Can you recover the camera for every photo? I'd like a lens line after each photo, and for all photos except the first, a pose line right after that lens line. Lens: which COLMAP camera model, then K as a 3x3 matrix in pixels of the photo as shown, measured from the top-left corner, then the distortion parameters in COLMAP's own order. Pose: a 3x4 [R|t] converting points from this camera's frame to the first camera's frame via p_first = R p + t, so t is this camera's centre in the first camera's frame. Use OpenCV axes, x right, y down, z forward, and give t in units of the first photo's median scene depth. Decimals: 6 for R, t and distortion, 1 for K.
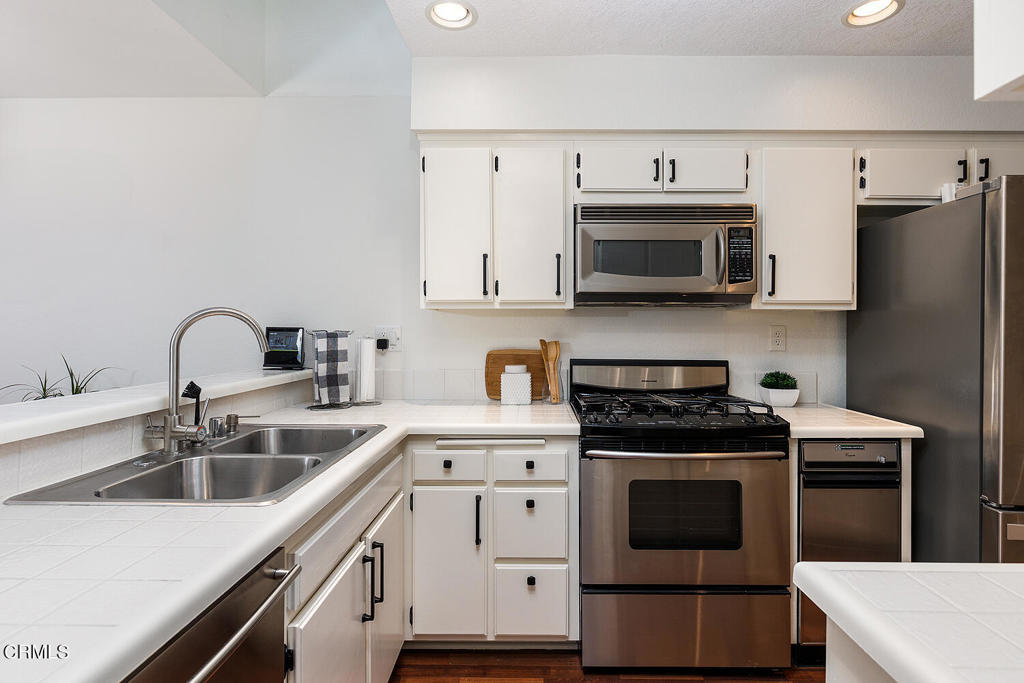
lens RADIAL K [[538.2, 0, 512.9], [0, 538.2, 322.8], [0, 0, 1]] dist [-0.002146, 0.000009]
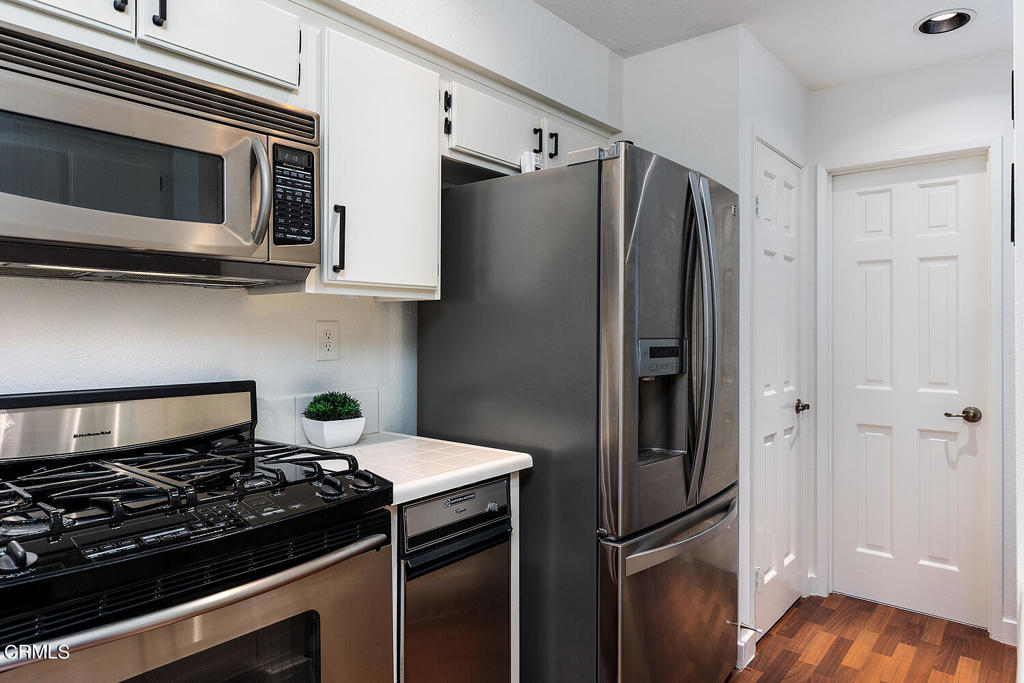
lens RADIAL K [[644.3, 0, 577.4], [0, 644.3, 325.9], [0, 0, 1]] dist [0.003173, 0.001727]
pose [[0.585819, 0.001238, 0.810441, 0.044108], [-0.008023, 0.999959, 0.004271, 0.005835], [-0.810402, -0.009004, 0.585805, 0.348552]]
